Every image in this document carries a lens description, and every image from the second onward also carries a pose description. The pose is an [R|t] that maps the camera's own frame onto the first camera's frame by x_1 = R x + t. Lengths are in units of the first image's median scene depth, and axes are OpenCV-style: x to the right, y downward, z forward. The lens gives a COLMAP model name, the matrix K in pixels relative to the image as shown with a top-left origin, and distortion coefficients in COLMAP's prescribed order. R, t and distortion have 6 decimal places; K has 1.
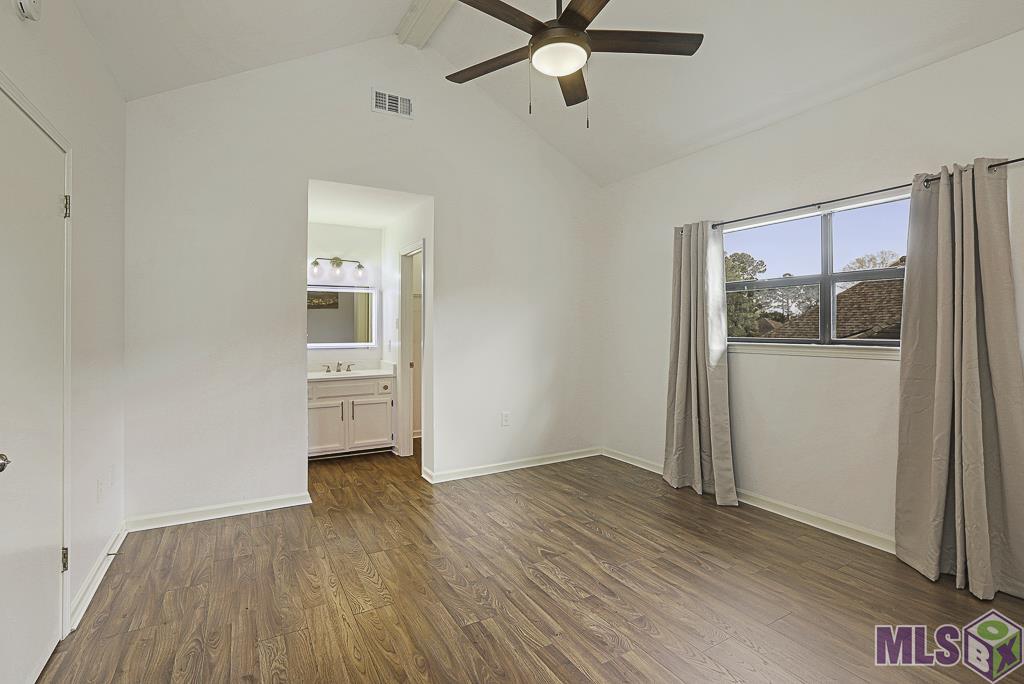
lens RADIAL K [[485.4, 0, 508.2], [0, 485.4, 324.4], [0, 0, 1]] dist [-0.040166, 0.019115]
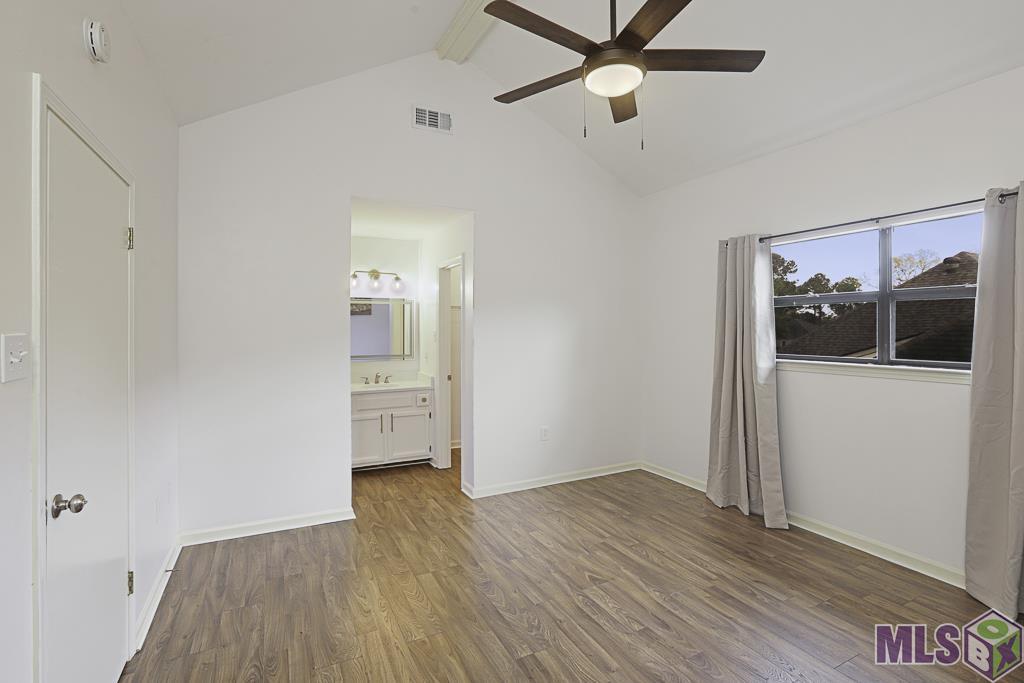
lens RADIAL K [[482.4, 0, 509.3], [0, 482.4, 326.1], [0, 0, 1]] dist [-0.046815, 0.021967]
pose [[0.998783, -0.001069, -0.049313, -0.042695], [0.001203, 0.999996, 0.002692, -0.041283], [0.049310, -0.002748, 0.998780, 0.017185]]
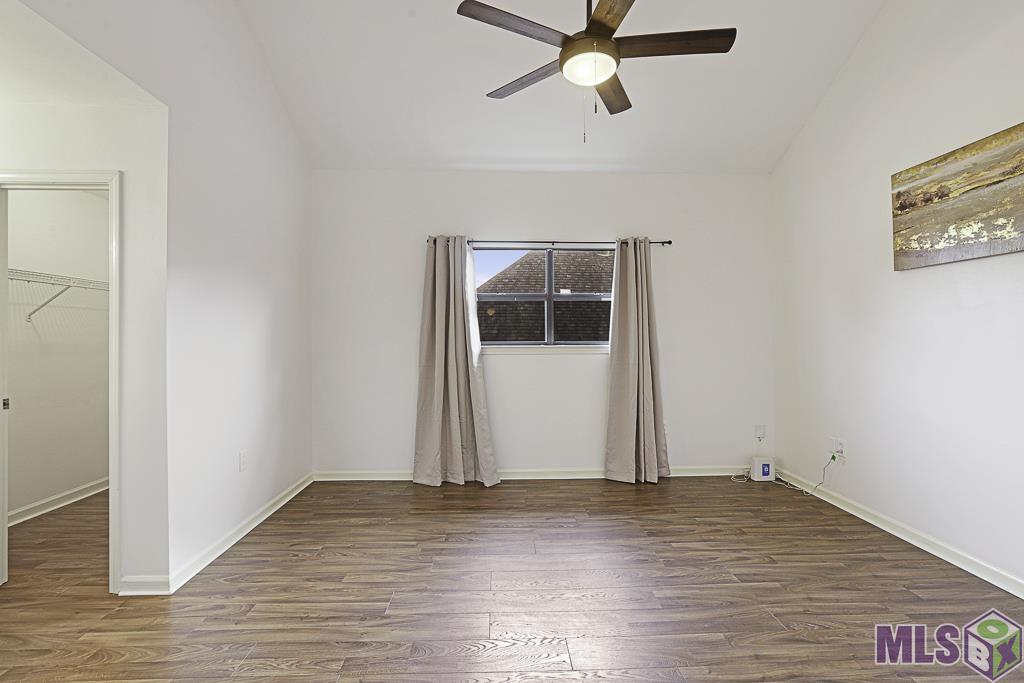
lens RADIAL K [[479.1, 0, 512.7], [0, 479.1, 333.9], [0, 0, 1]] dist [-0.049019, 0.024470]
pose [[0.455916, 0.005356, 0.890007, -0.642320], [-0.004746, 0.999982, -0.003587, 0.016790], [-0.890010, -0.002589, 0.455933, 0.496788]]
